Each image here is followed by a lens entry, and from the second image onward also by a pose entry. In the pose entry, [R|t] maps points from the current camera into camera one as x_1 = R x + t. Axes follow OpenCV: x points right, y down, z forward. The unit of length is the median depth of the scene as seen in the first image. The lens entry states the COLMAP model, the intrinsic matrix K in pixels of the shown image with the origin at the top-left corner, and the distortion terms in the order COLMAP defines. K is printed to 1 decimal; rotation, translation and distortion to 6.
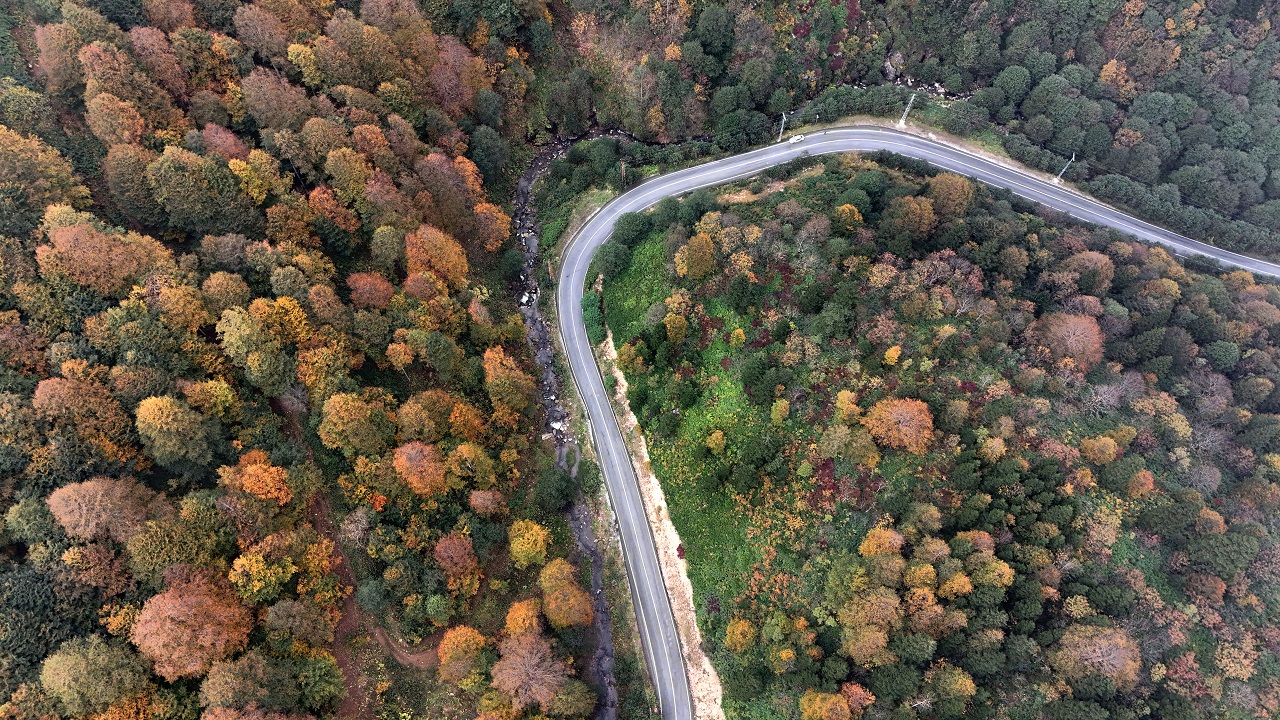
lens RADIAL K [[847.3, 0, 642.9], [0, 847.3, 359.9], [0, 0, 1]] dist [-0.003635, -0.001901]
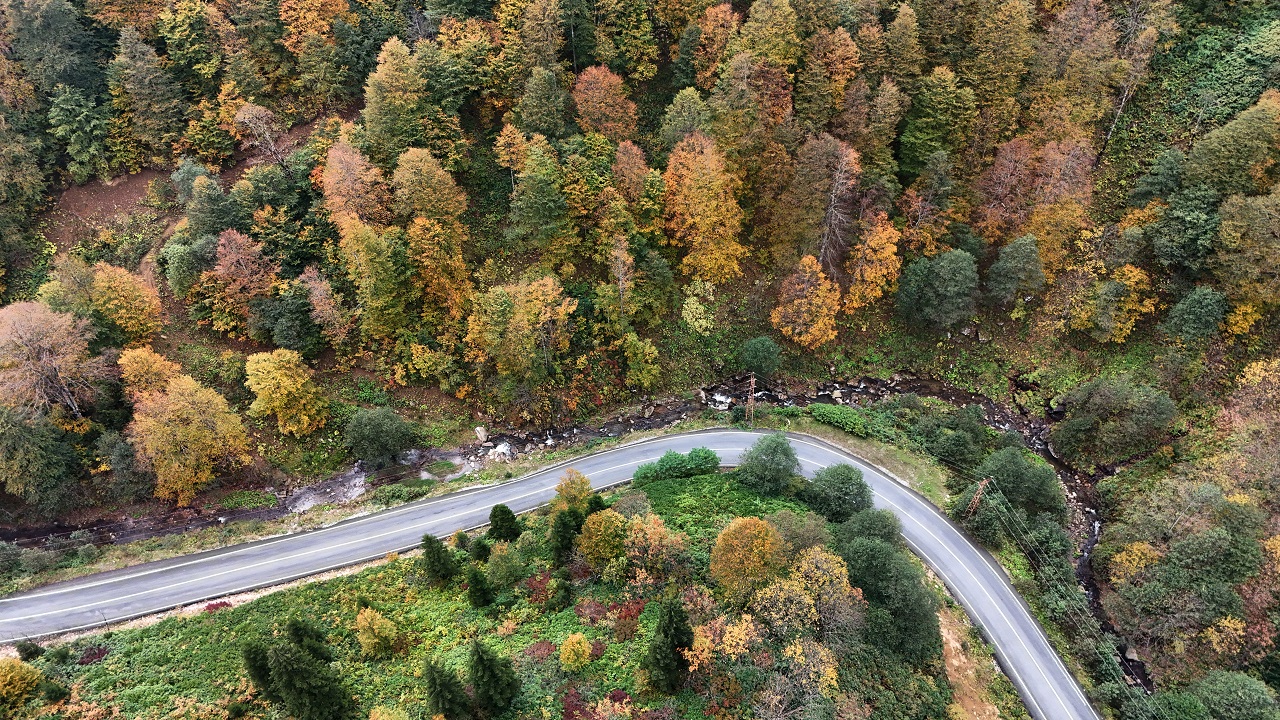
lens RADIAL K [[847.3, 0, 640.0], [0, 847.3, 359.5], [0, 0, 1]] dist [-0.003635, -0.001901]
pose [[0.056204, 0.794736, -0.604348, 0.219094], [-0.920337, 0.275903, 0.277231, -0.198274], [0.387067, 0.540622, 0.746932, 0.470491]]
